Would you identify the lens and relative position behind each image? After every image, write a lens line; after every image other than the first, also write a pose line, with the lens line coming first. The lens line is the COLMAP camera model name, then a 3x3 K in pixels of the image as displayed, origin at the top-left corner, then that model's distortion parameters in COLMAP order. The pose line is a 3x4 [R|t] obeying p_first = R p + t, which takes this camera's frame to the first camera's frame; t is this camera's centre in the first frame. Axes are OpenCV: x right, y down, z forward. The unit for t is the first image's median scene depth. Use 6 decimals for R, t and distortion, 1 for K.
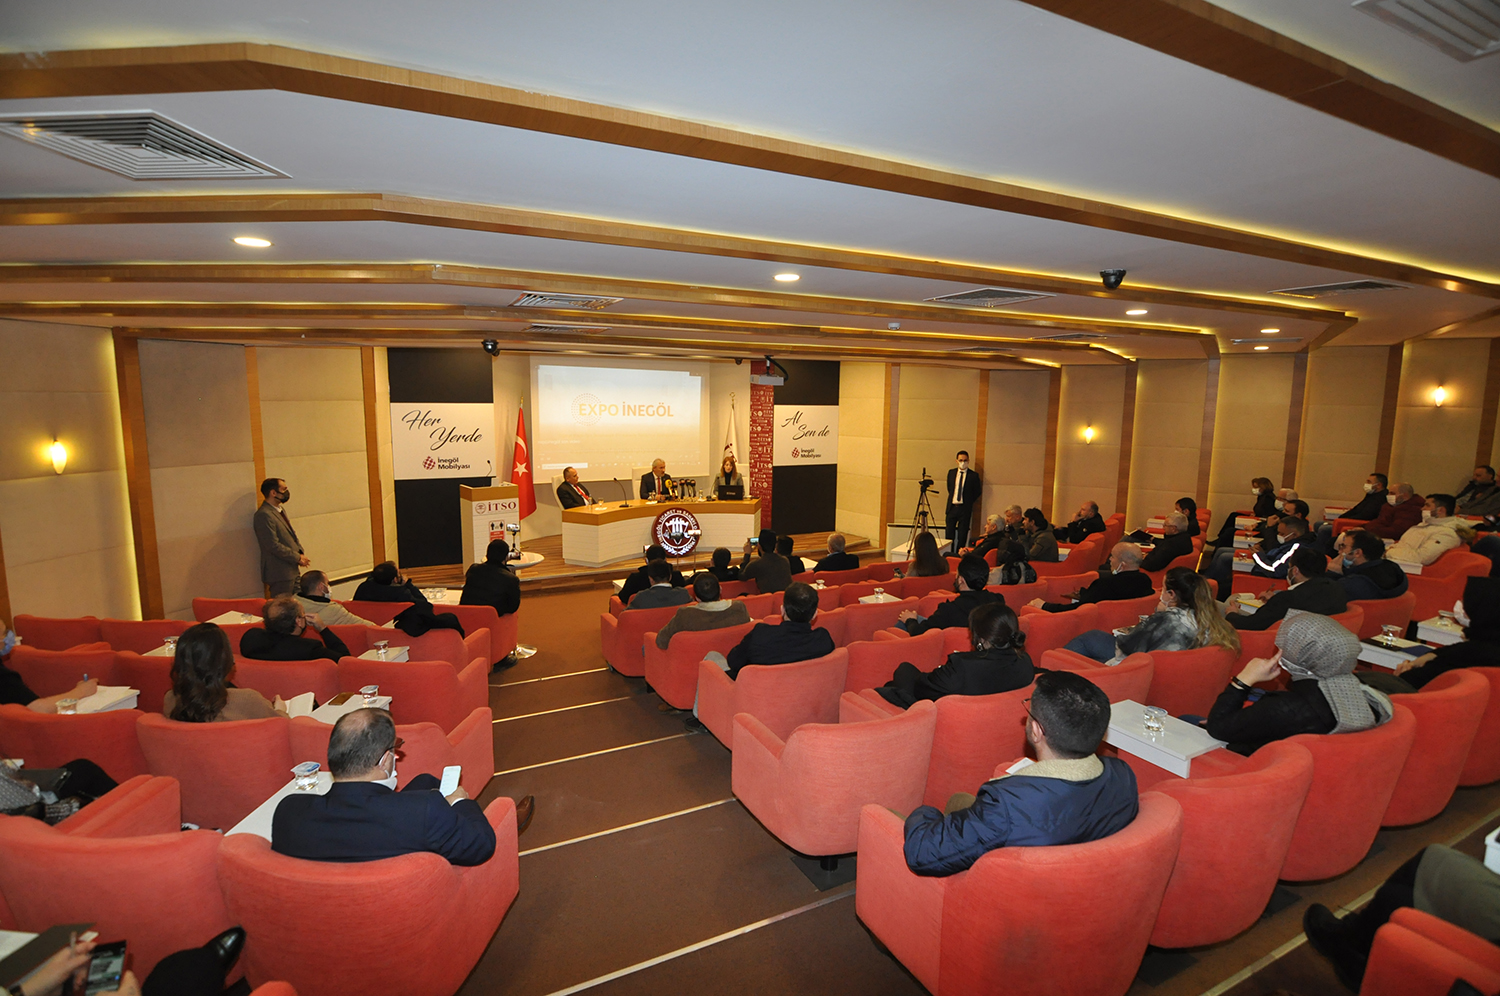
lens RADIAL K [[732.3, 0, 748.5], [0, 732.3, 496.5], [0, 0, 1]] dist [-0.001489, -0.000771]
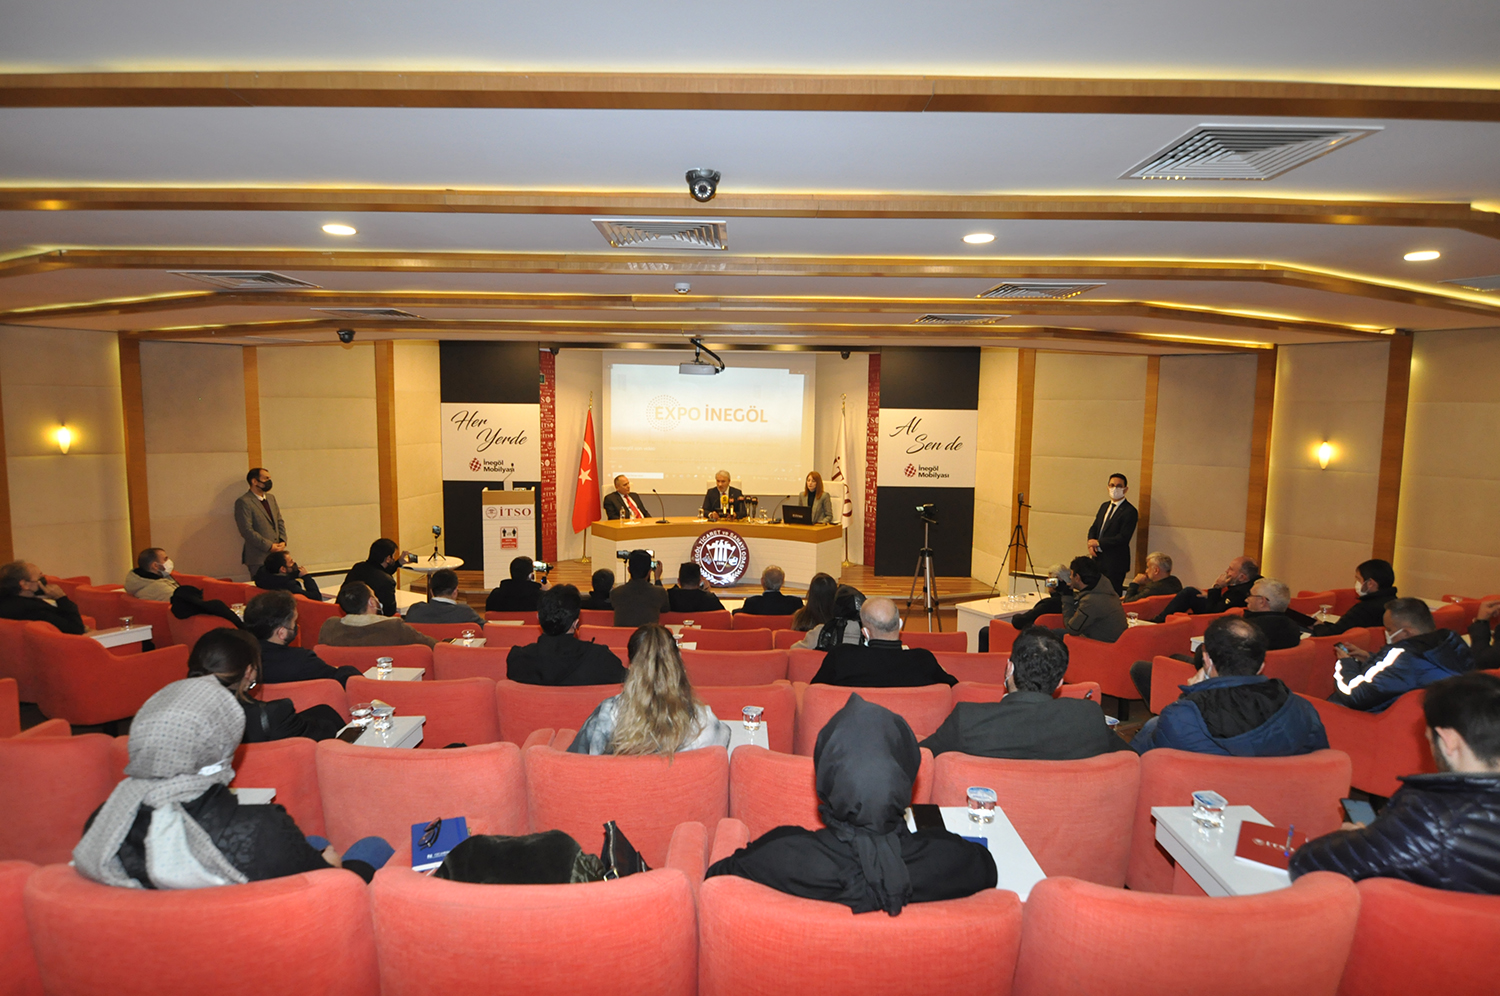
lens RADIAL K [[847.4, 0, 749.6], [0, 847.4, 497.8], [0, 0, 1]] dist [-0.006516, 0.001748]
pose [[0.889907, 0.047394, -0.453673, 0.368669], [-0.064061, 0.997716, -0.021431, -0.000820], [0.451621, 0.048135, 0.890910, 0.145705]]
